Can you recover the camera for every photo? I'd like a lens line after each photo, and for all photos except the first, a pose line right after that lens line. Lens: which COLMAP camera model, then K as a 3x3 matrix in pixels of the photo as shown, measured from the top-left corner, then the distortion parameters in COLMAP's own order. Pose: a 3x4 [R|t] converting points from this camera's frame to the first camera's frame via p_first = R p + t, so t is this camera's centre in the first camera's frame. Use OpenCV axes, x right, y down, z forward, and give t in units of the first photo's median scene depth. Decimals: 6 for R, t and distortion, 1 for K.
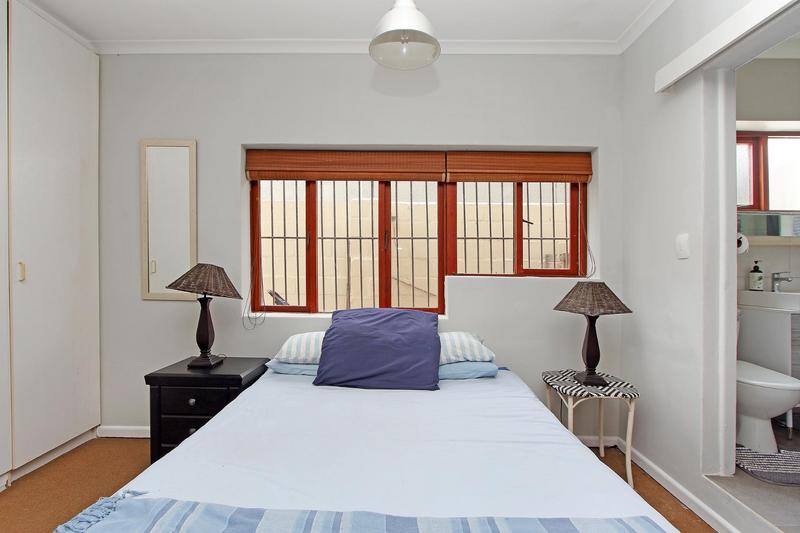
lens RADIAL K [[381.1, 0, 398.6], [0, 381.1, 262.7], [0, 0, 1]] dist [0.010028, 0.002927]
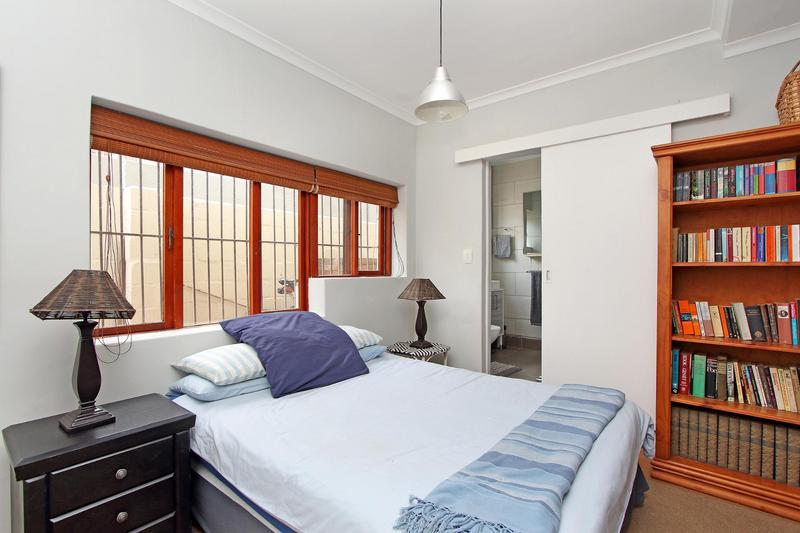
lens RADIAL K [[381.1, 0, 395.8], [0, 381.1, 267.3], [0, 0, 1]] dist [0.010028, 0.002927]
pose [[0.608766, -0.011941, 0.793260, -0.601842], [0.003944, 0.999920, 0.012025, -0.010348], [-0.793340, -0.004191, 0.608765, 0.144579]]
